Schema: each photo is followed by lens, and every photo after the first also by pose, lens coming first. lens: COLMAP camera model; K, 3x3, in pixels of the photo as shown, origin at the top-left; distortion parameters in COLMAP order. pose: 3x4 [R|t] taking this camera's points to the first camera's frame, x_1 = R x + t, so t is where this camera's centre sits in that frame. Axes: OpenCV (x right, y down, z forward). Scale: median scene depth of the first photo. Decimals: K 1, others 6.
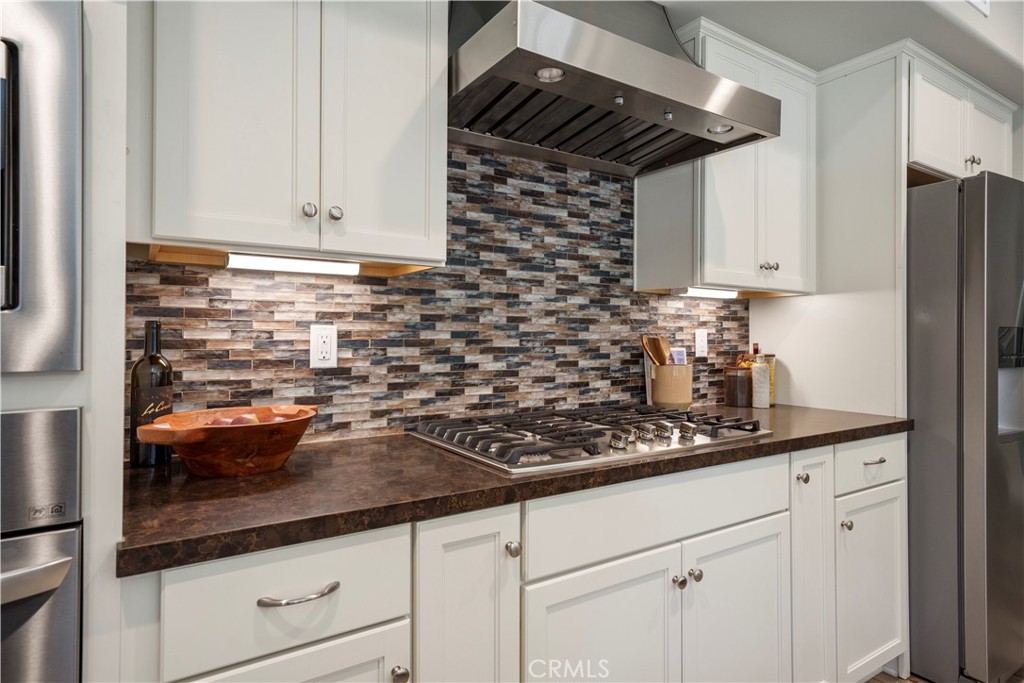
lens RADIAL K [[555.0, 0, 513.1], [0, 555.0, 339.0], [0, 0, 1]] dist [0.004309, 0.000604]
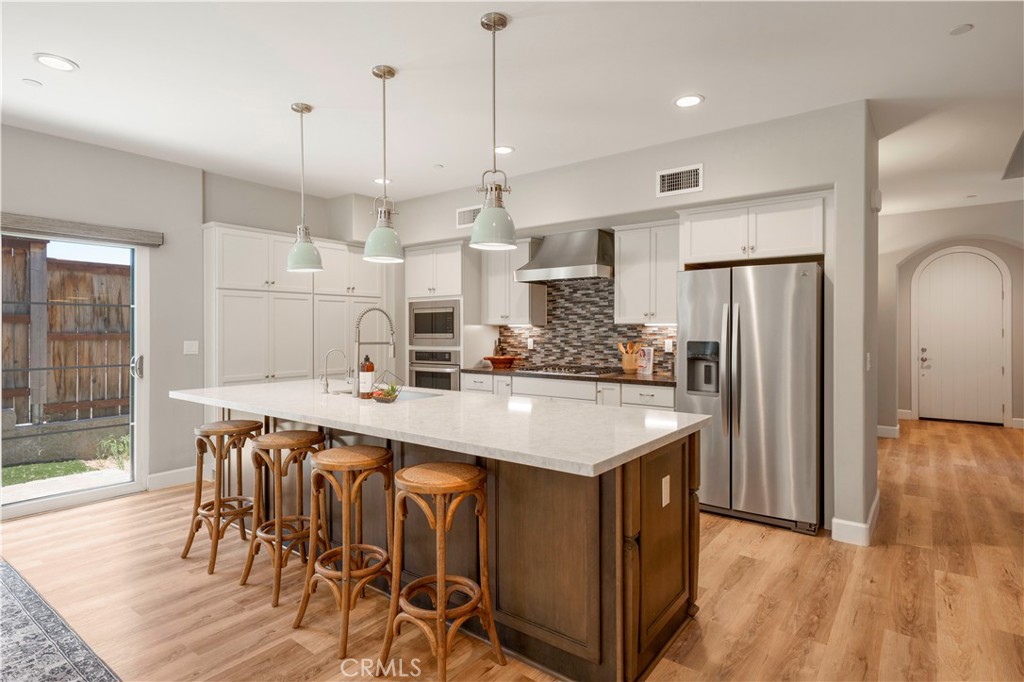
lens RADIAL K [[548.8, 0, 512.5], [0, 548.8, 335.0], [0, 0, 1]] dist [0.000421, -0.000185]
pose [[0.344271, 0.012147, -0.938792, 2.828383], [0.004561, 0.999883, 0.014610, -0.091806], [0.938859, -0.009312, 0.344175, -0.418527]]
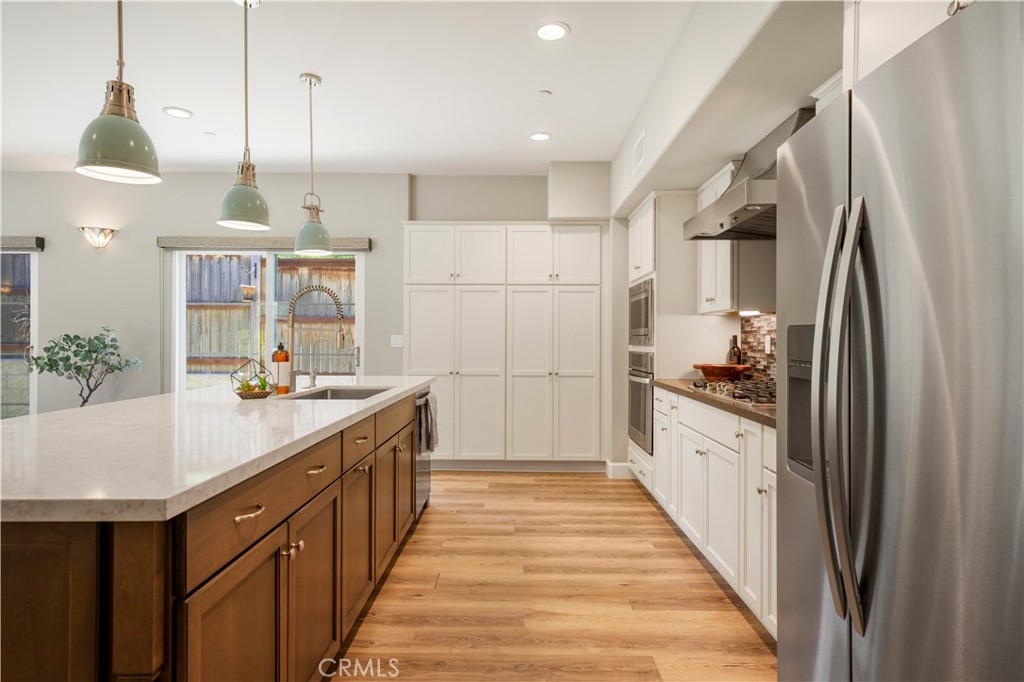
lens RADIAL K [[555.0, 0, 512.2], [0, 555.0, 341.5], [0, 0, 1]] dist [0.004309, 0.000604]
pose [[-0.551618, 0.002708, -0.834093, 1.856464], [-0.000296, 0.999994, 0.003442, -0.005970], [0.834097, 0.002146, -0.551614, 1.171175]]
